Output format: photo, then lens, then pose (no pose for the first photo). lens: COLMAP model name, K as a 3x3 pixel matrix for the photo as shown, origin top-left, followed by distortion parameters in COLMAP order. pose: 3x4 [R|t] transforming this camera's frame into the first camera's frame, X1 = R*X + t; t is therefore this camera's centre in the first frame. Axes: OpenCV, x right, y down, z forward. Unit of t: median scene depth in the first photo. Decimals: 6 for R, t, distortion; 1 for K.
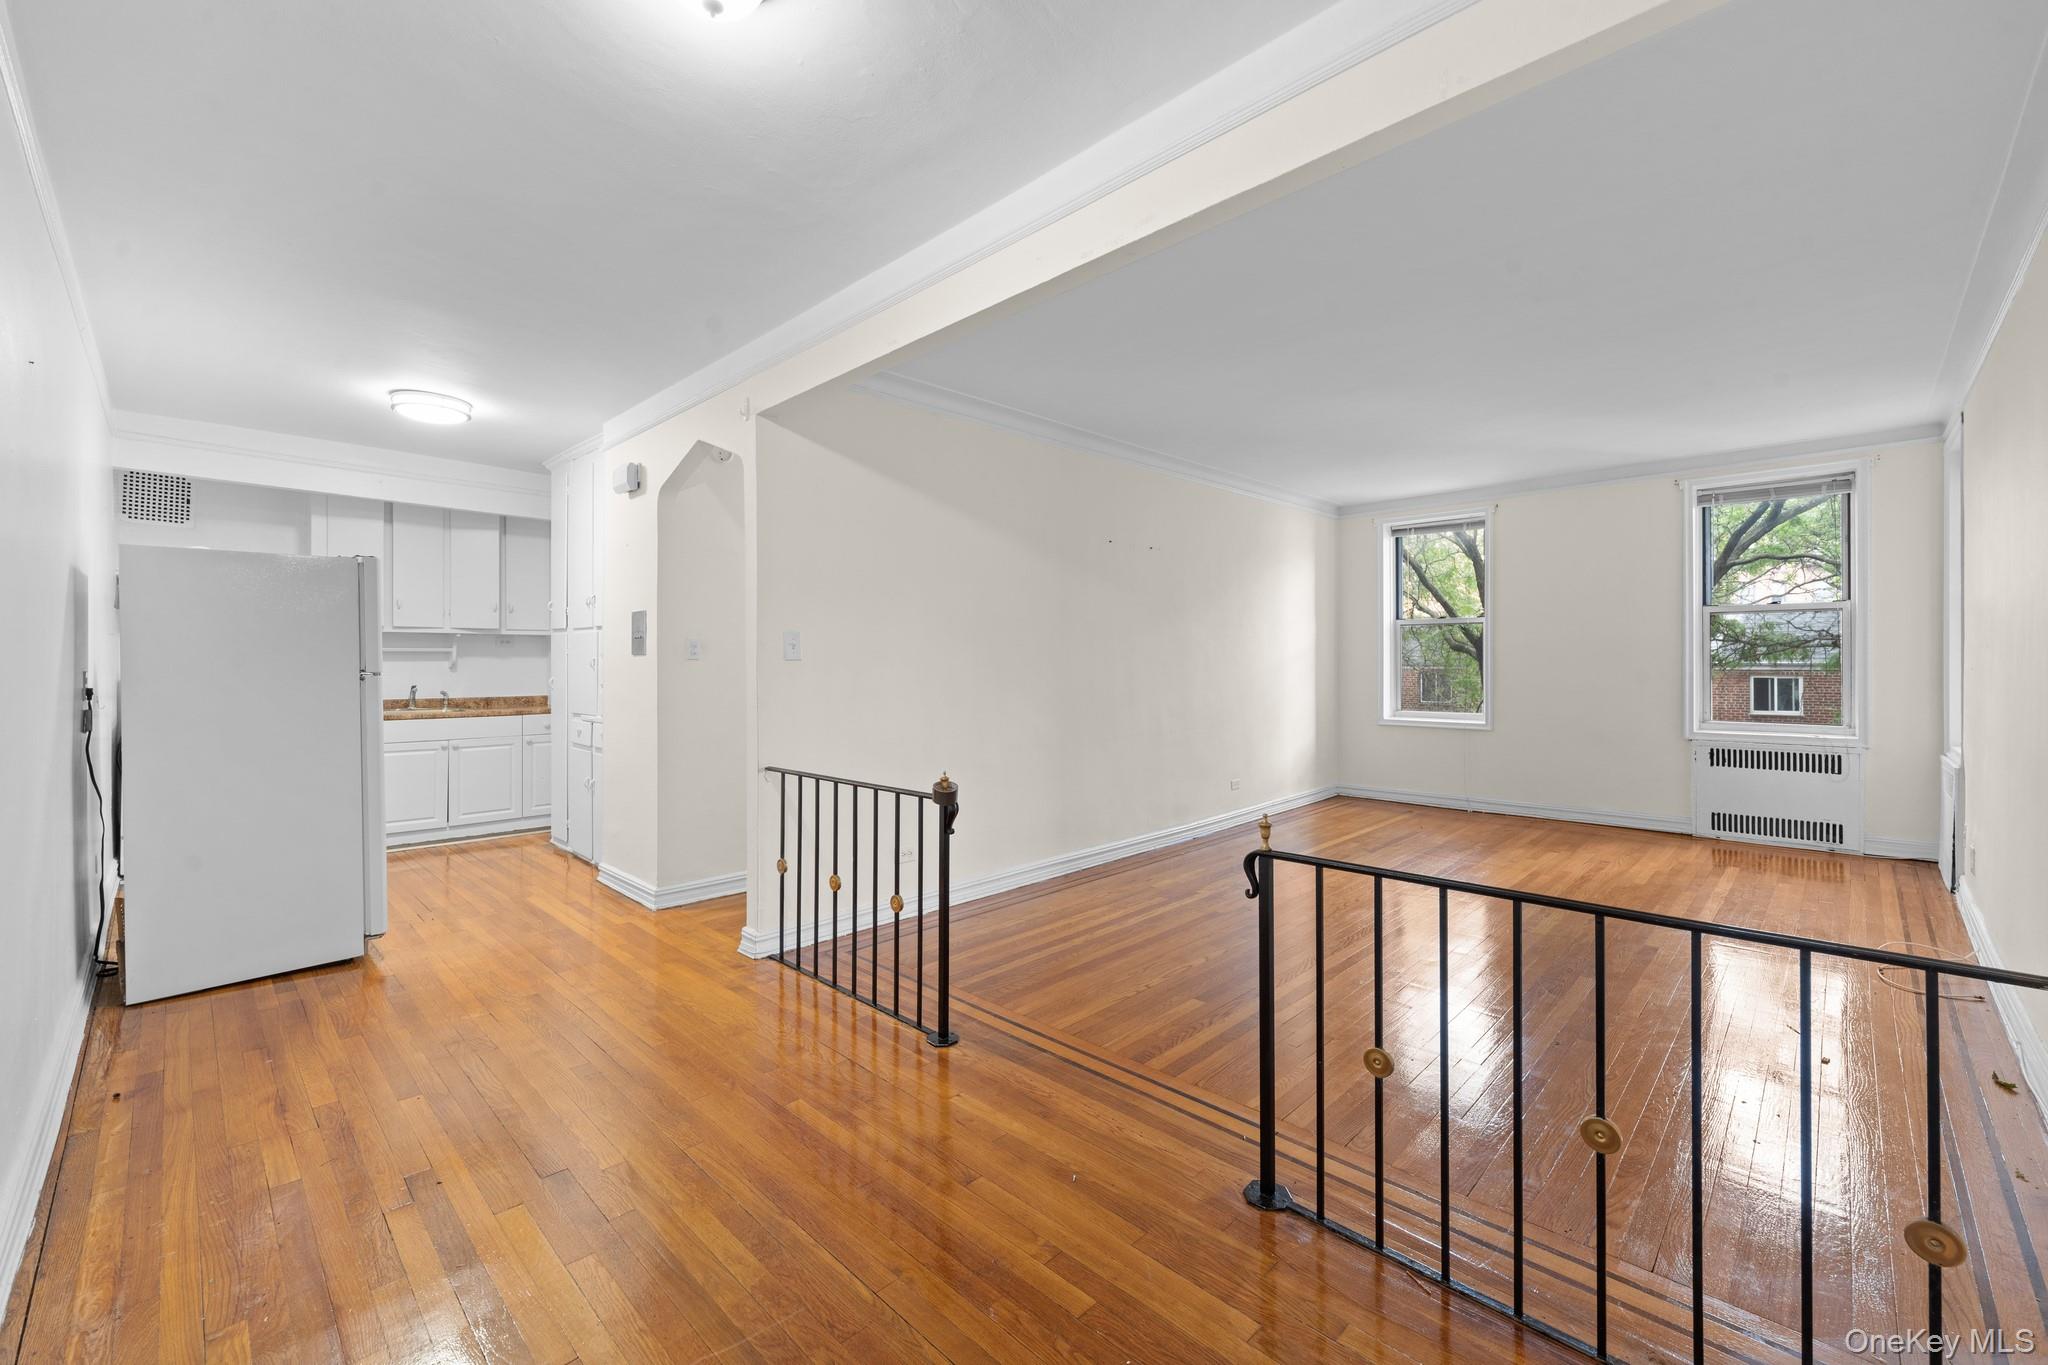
lens RADIAL K [[829.3, 0, 1024.6], [0, 829.3, 657.6], [0, 0, 1]] dist [-0.000188, -0.000341]
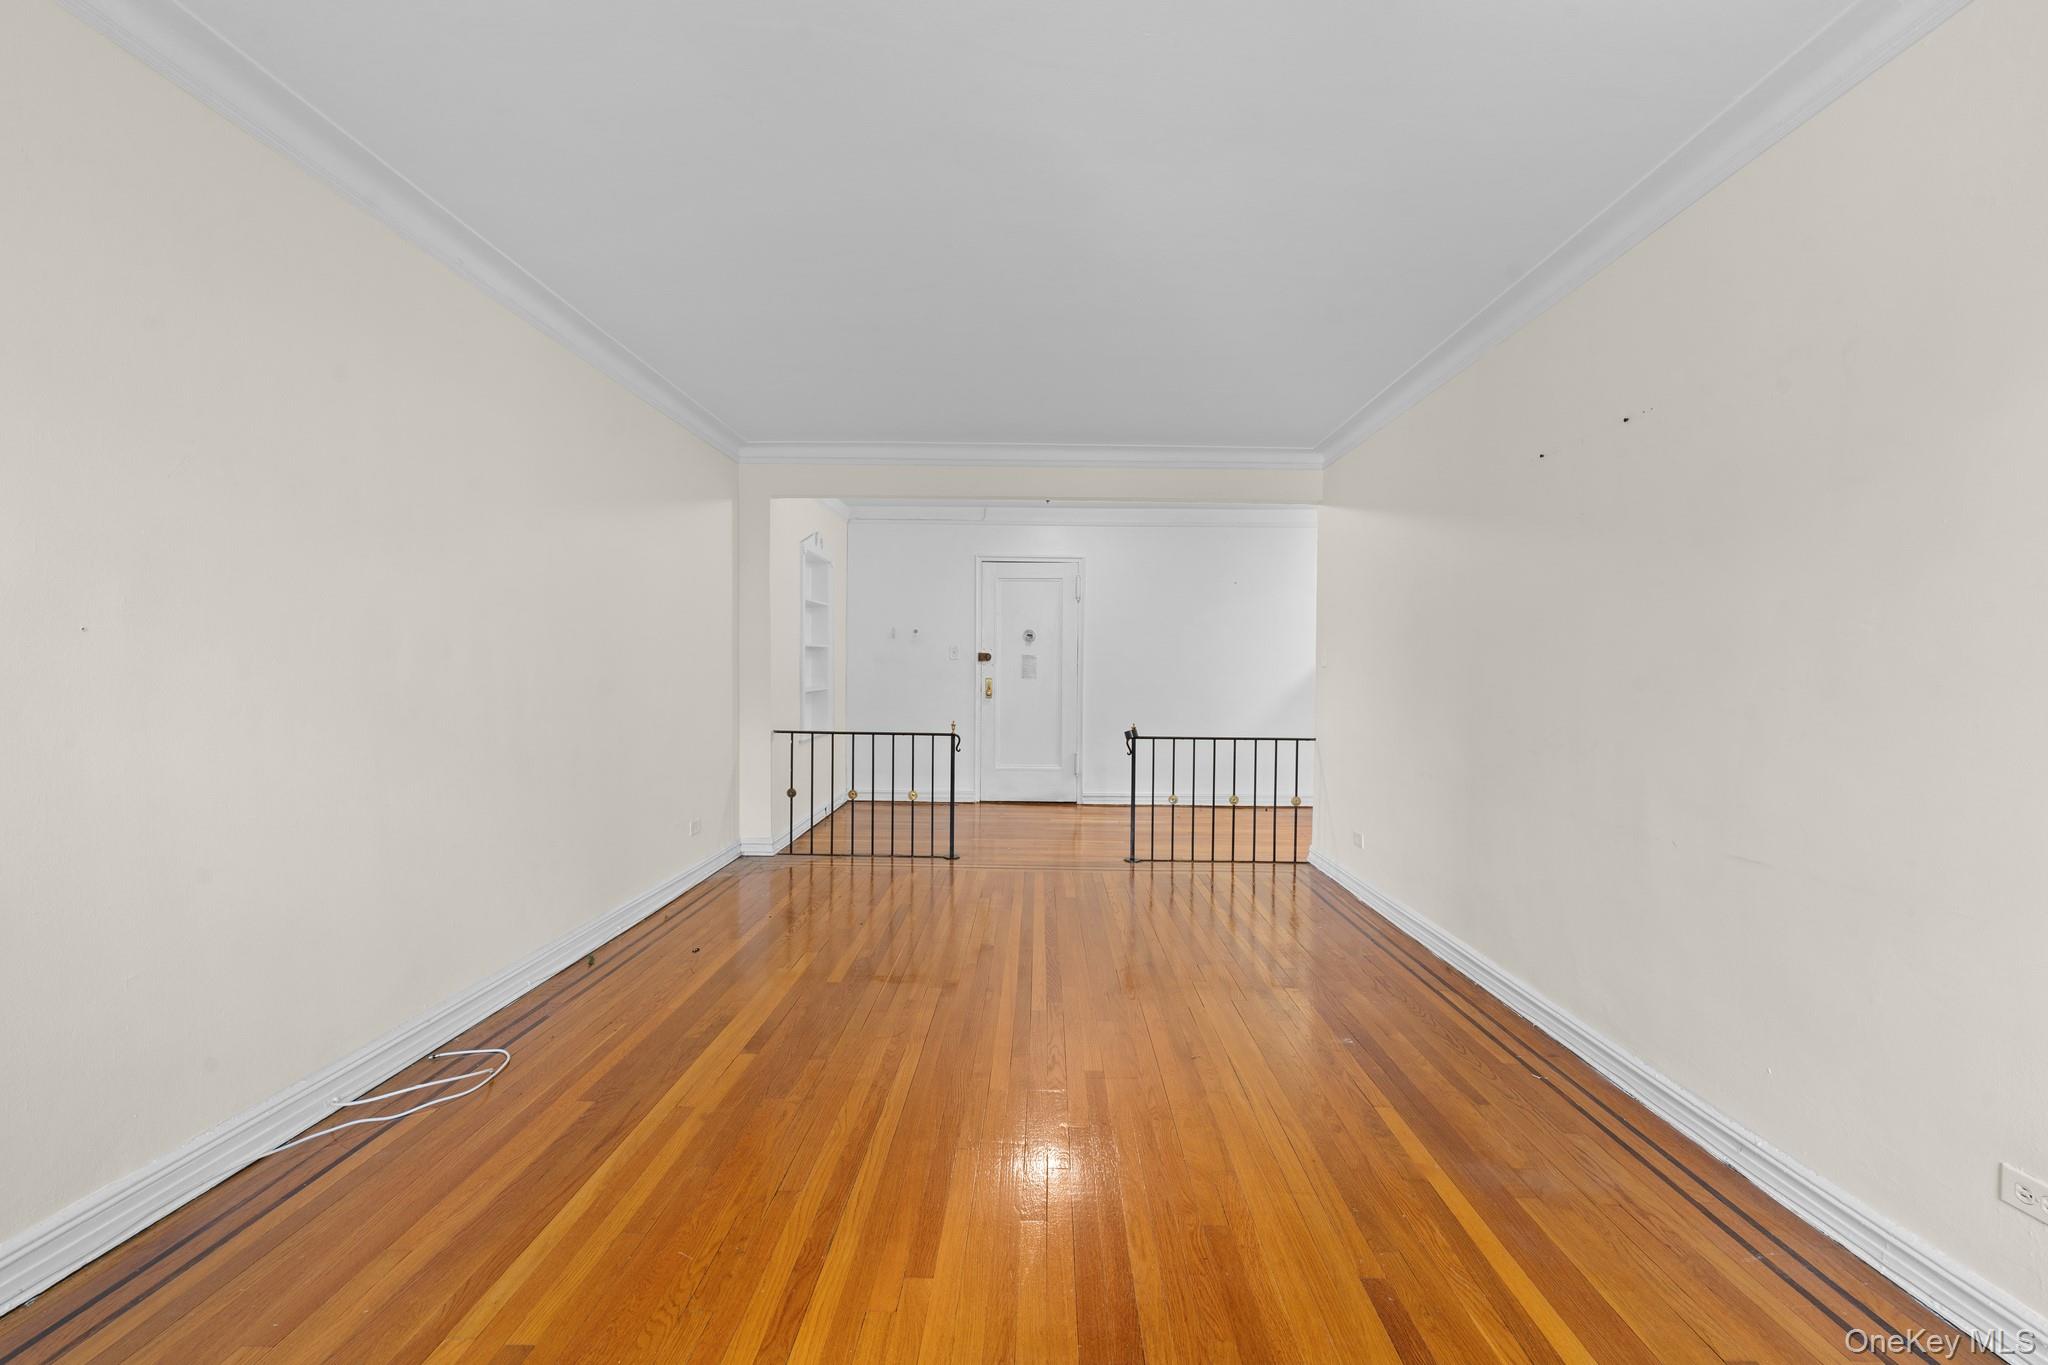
lens RADIAL K [[827.4, 0, 1024.4], [0, 827.4, 672.6], [0, 0, 1]] dist [0.002003, -0.000074]
pose [[-0.727088, 0.002563, -0.686540, 1.001732], [0.000506, 0.999995, 0.003198, 0.007483], [0.686544, 0.001978, -0.727085, 1.575661]]
